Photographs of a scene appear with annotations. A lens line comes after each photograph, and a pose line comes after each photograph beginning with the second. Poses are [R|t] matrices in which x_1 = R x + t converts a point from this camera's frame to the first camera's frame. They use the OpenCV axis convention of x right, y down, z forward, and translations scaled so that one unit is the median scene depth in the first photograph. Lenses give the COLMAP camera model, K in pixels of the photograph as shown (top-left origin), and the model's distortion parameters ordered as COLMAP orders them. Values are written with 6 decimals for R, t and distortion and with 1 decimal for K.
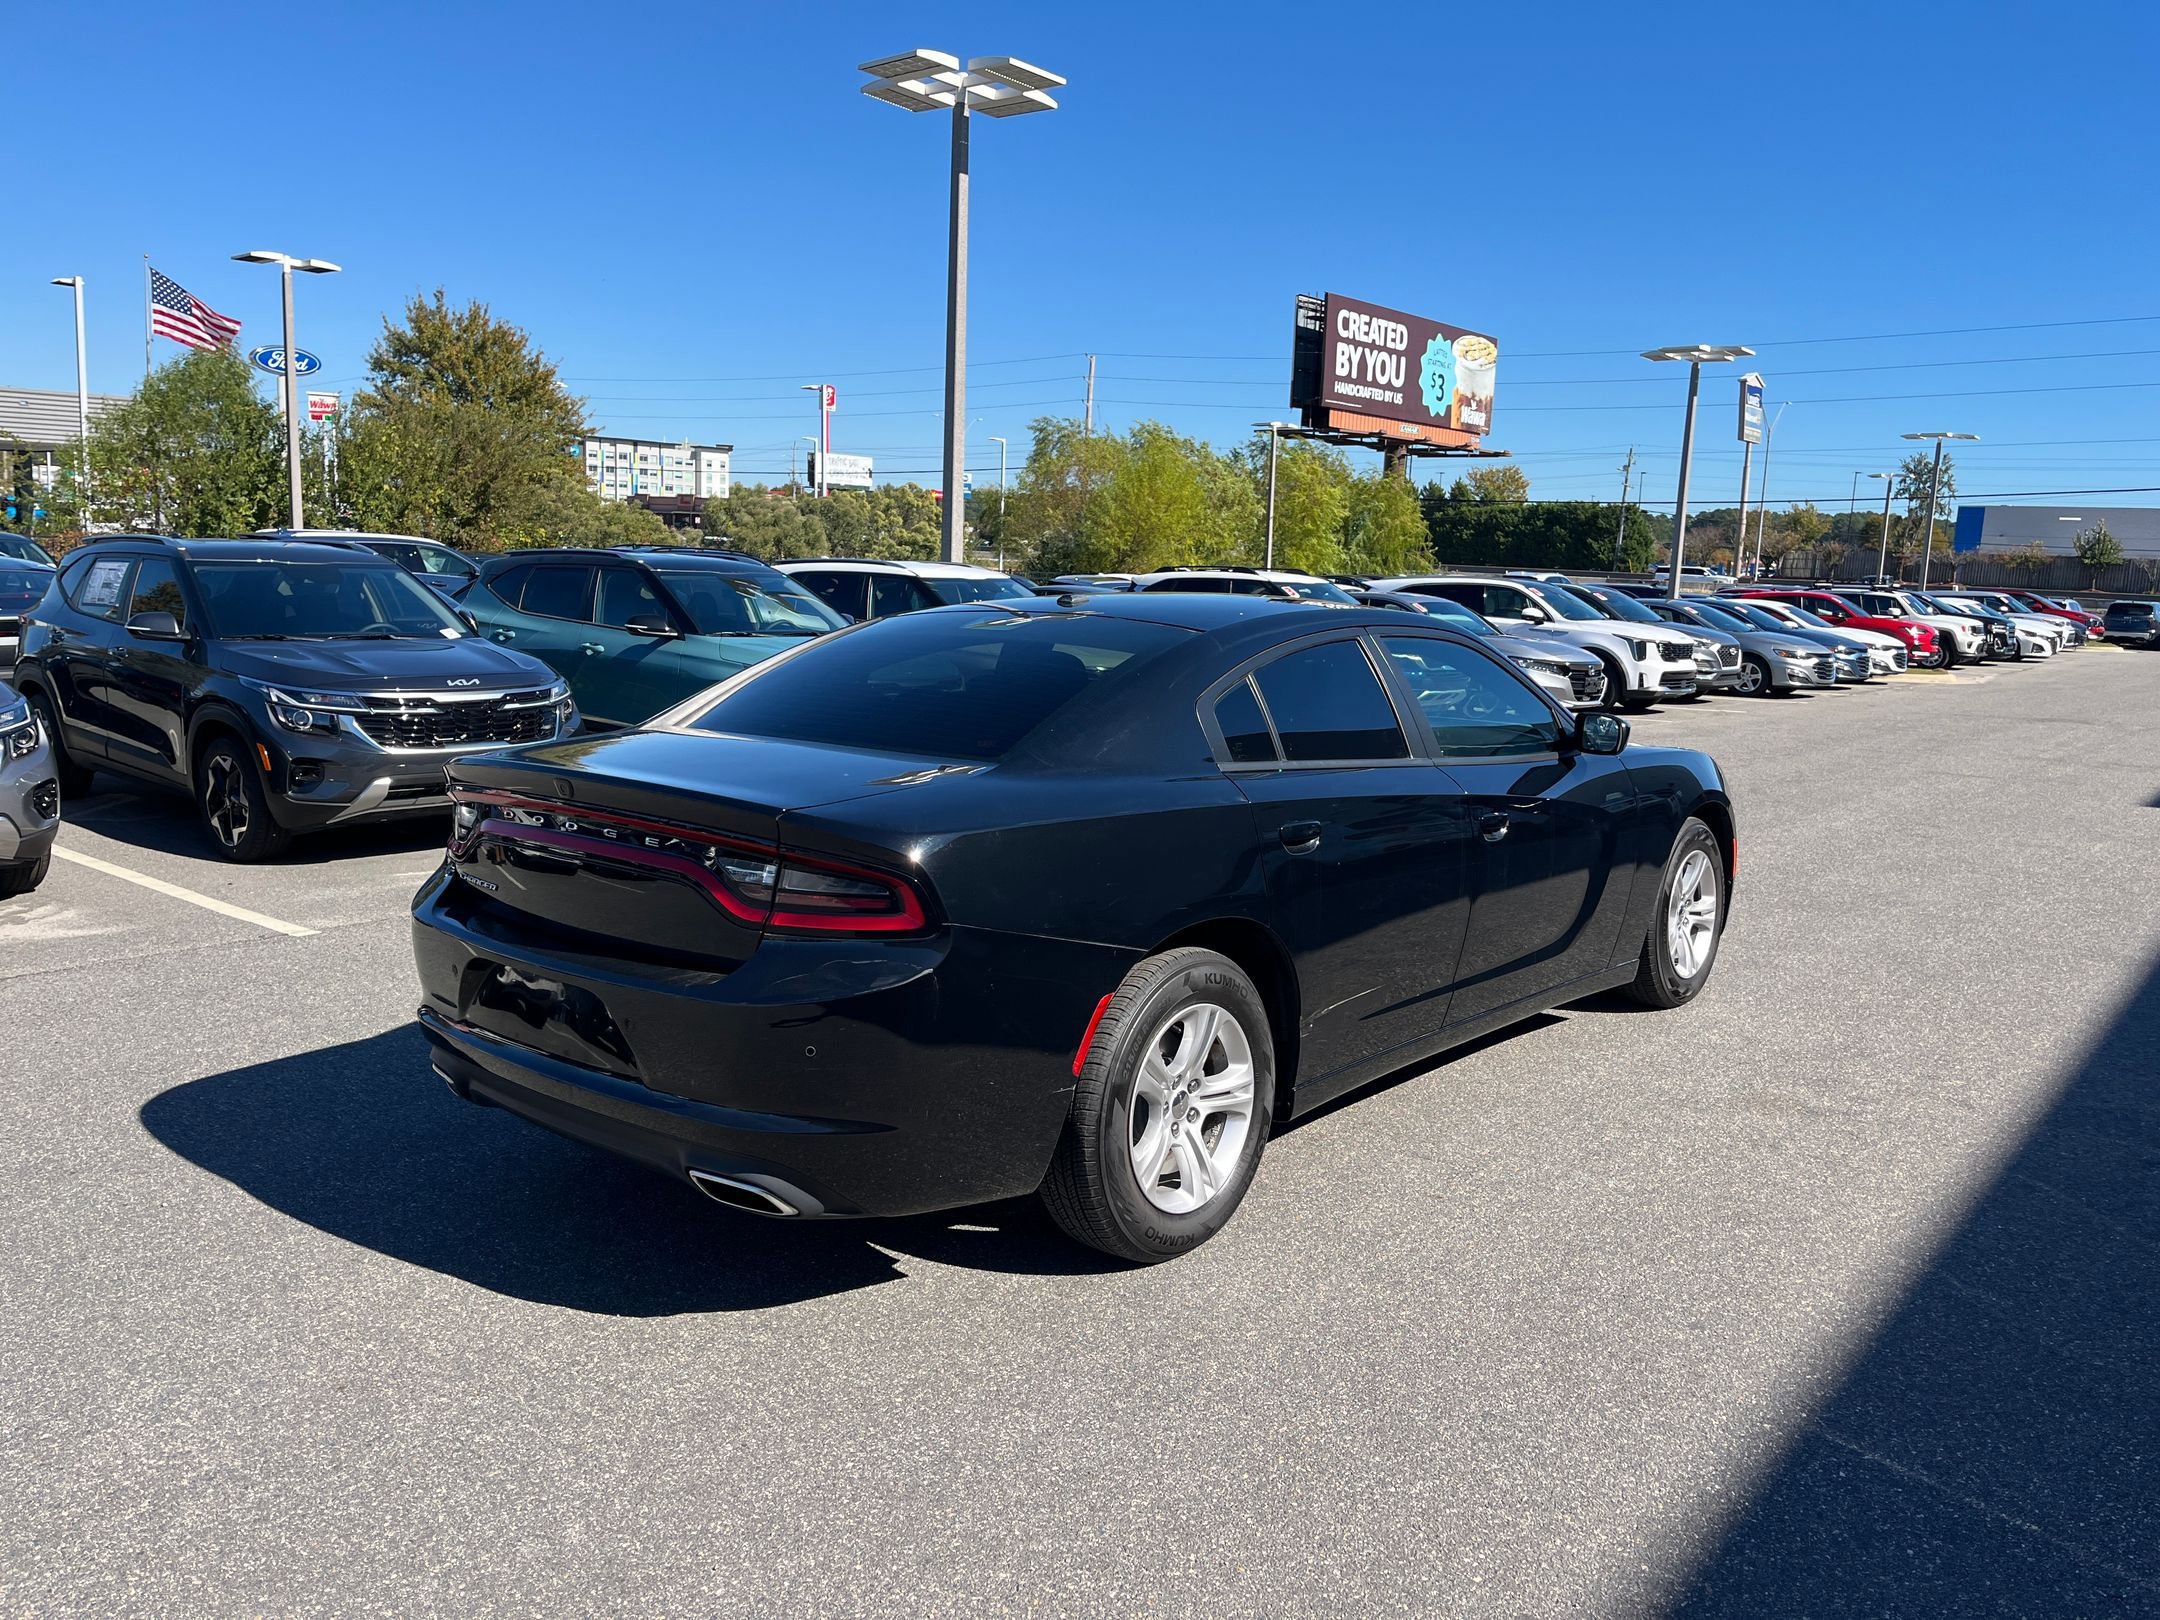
lens RADIAL K [[1639.6, 0, 1092.9], [0, 1639.6, 817.2], [0, 0, 1]] dist [0.070090, -0.096734]
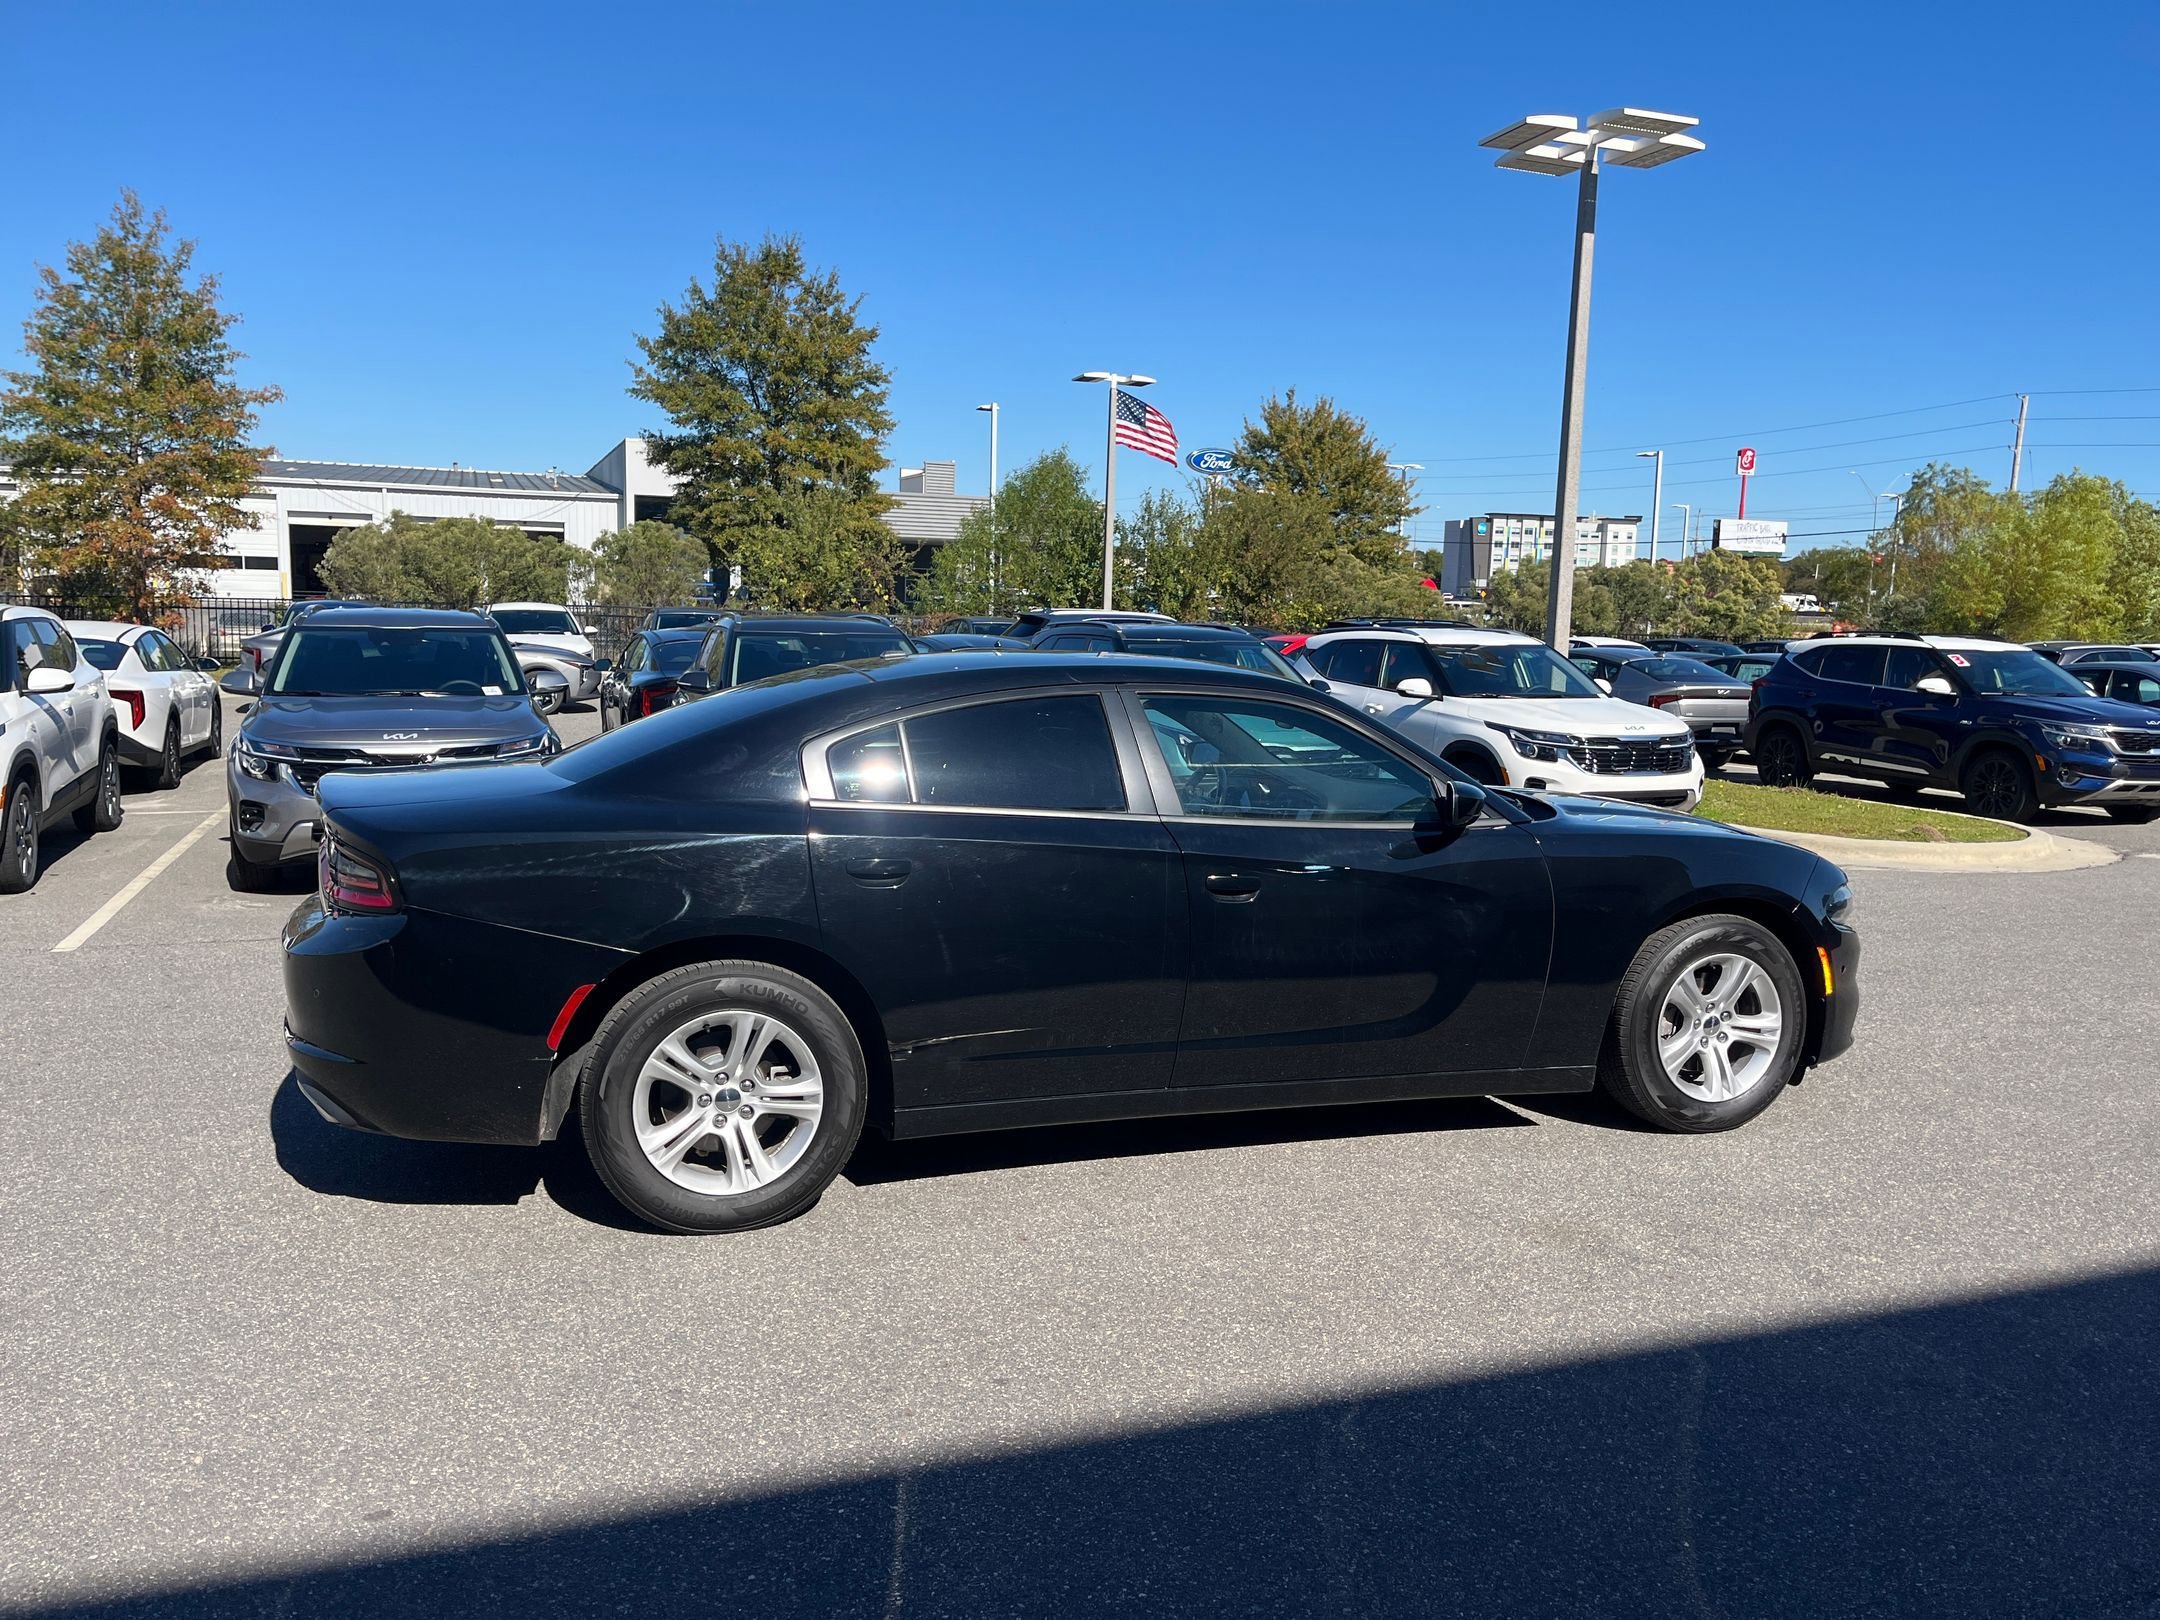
lens RADIAL K [[1639.6, 0, 1094.7], [0, 1639.6, 829.1], [0, 0, 1]] dist [0.070090, -0.096734]
pose [[0.857157, 0.055878, -0.512015, 0.068240], [-0.074553, 0.997089, -0.015992, -0.000803], [0.509631, 0.051880, 0.858828, 0.012316]]
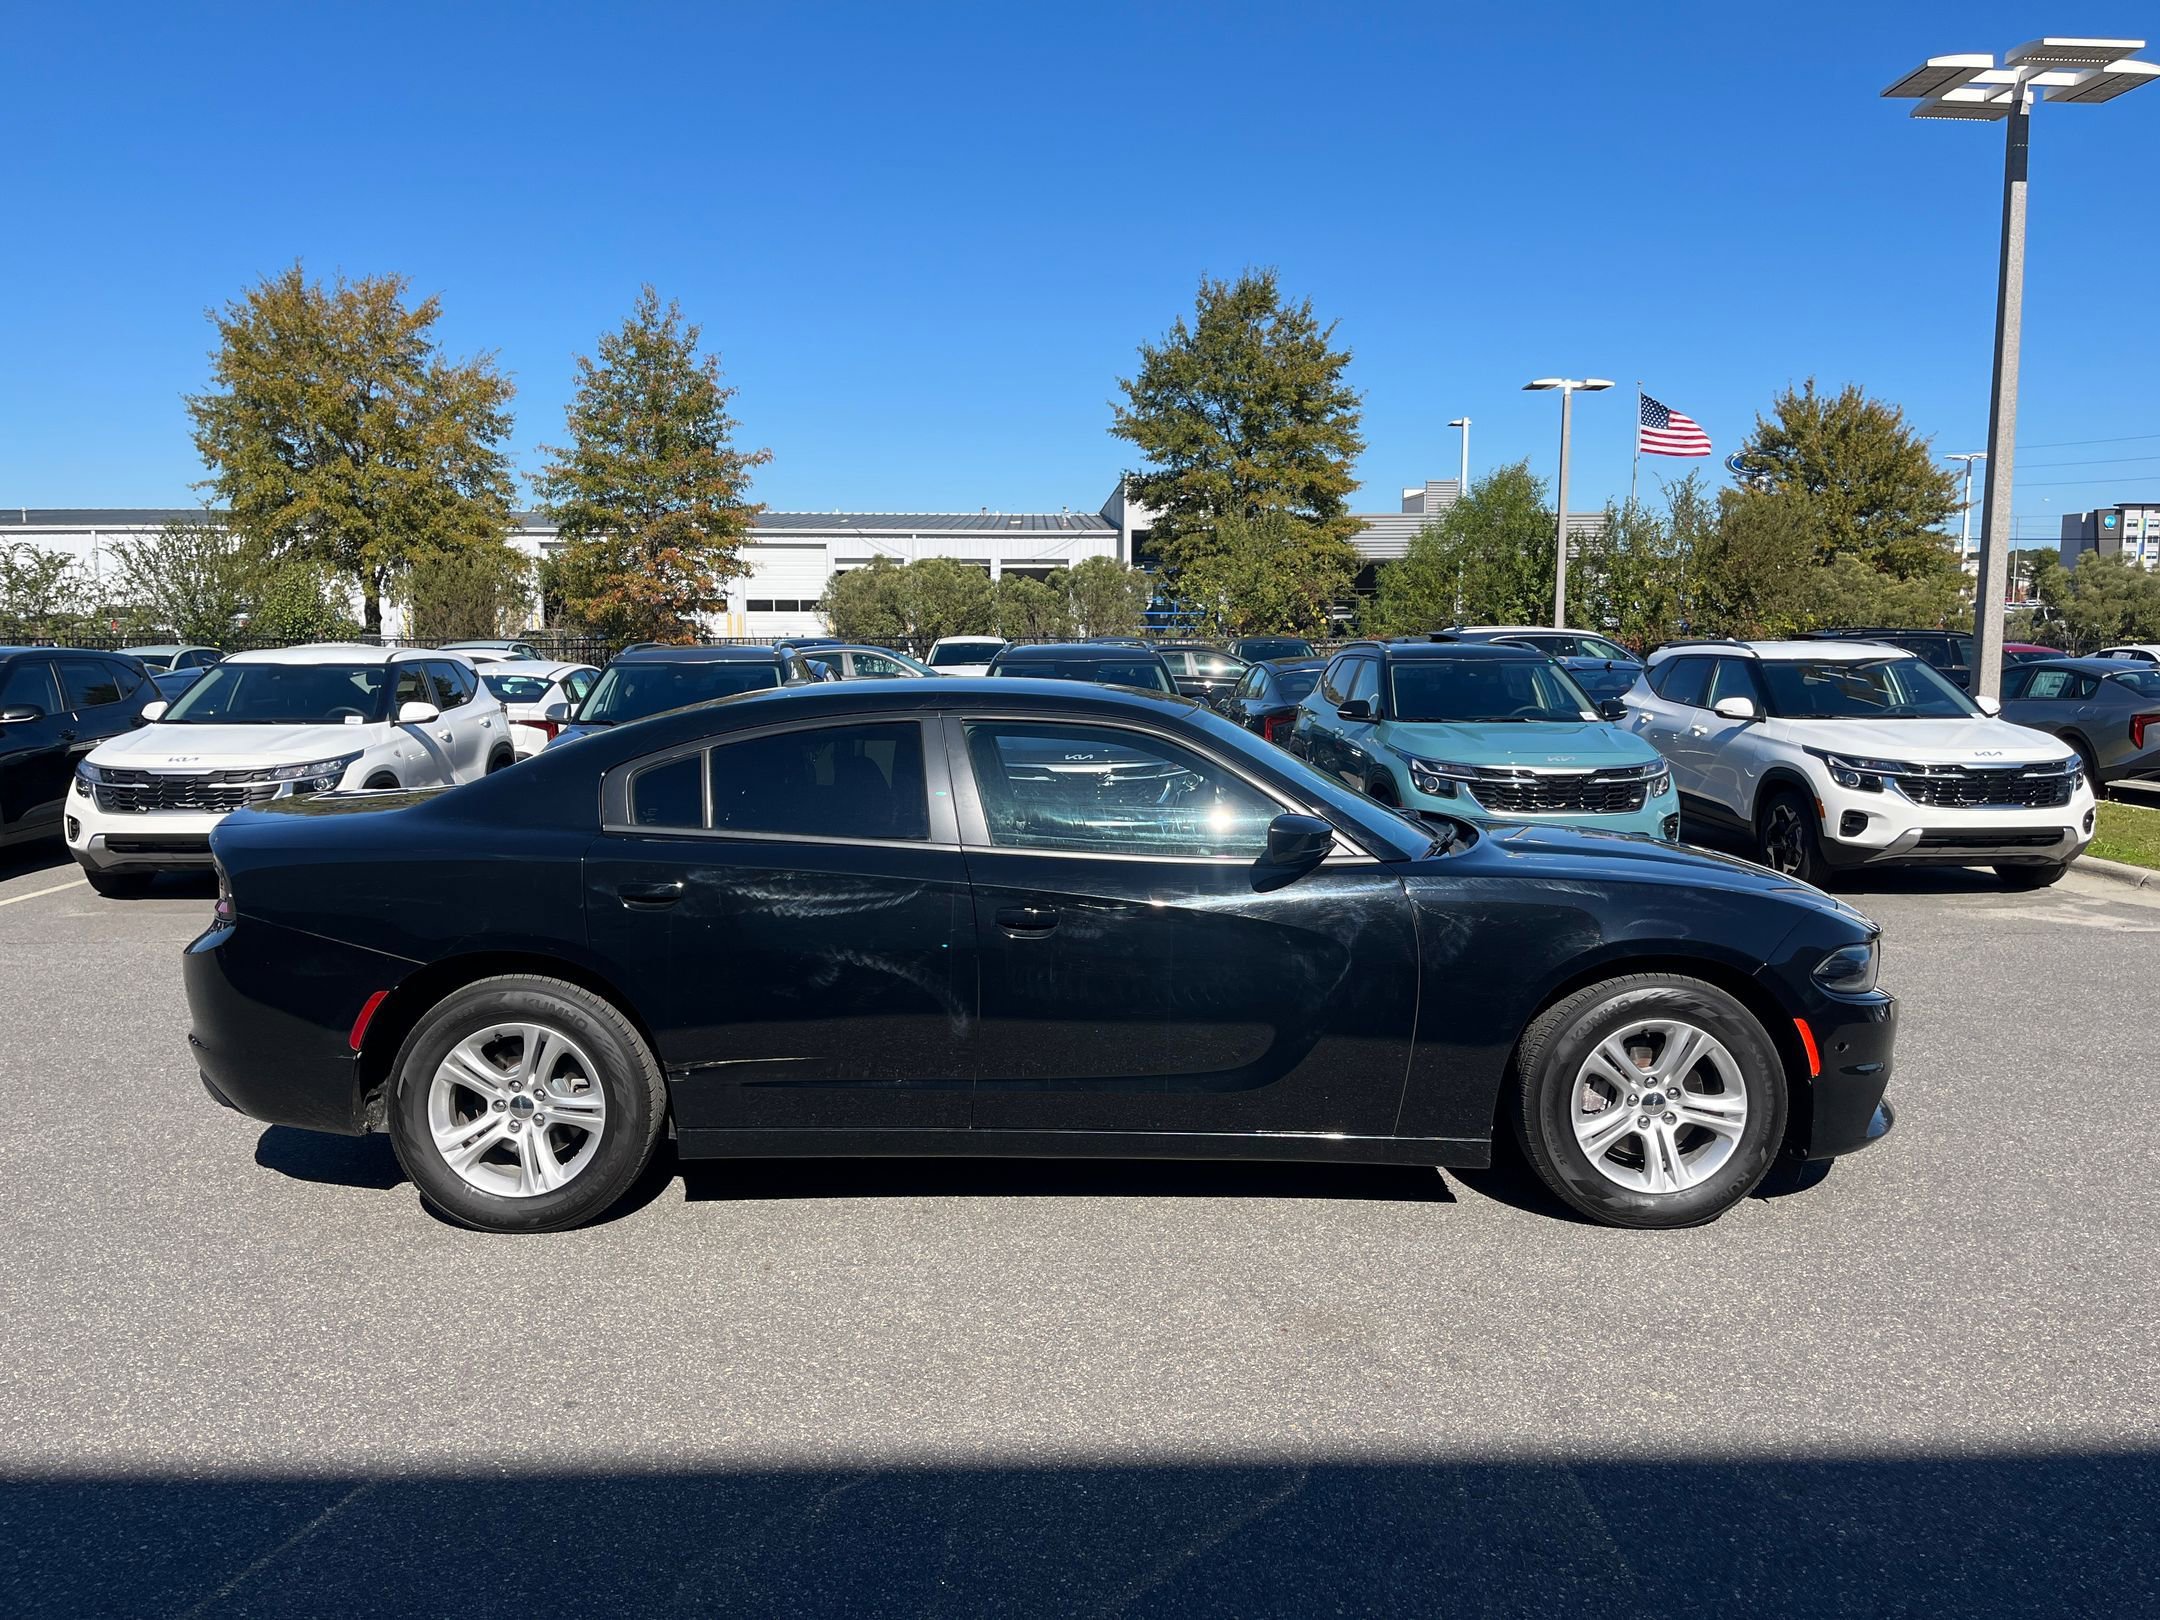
lens RADIAL K [[1639.6, 0, 1076.6], [0, 1639.6, 817.4], [0, 0, 1]] dist [0.070090, -0.096734]
pose [[0.642375, 0.055623, -0.764369, 0.098877], [-0.096393, 0.995306, -0.008581, -0.004984], [0.760304, 0.079192, 0.644722, 0.042435]]
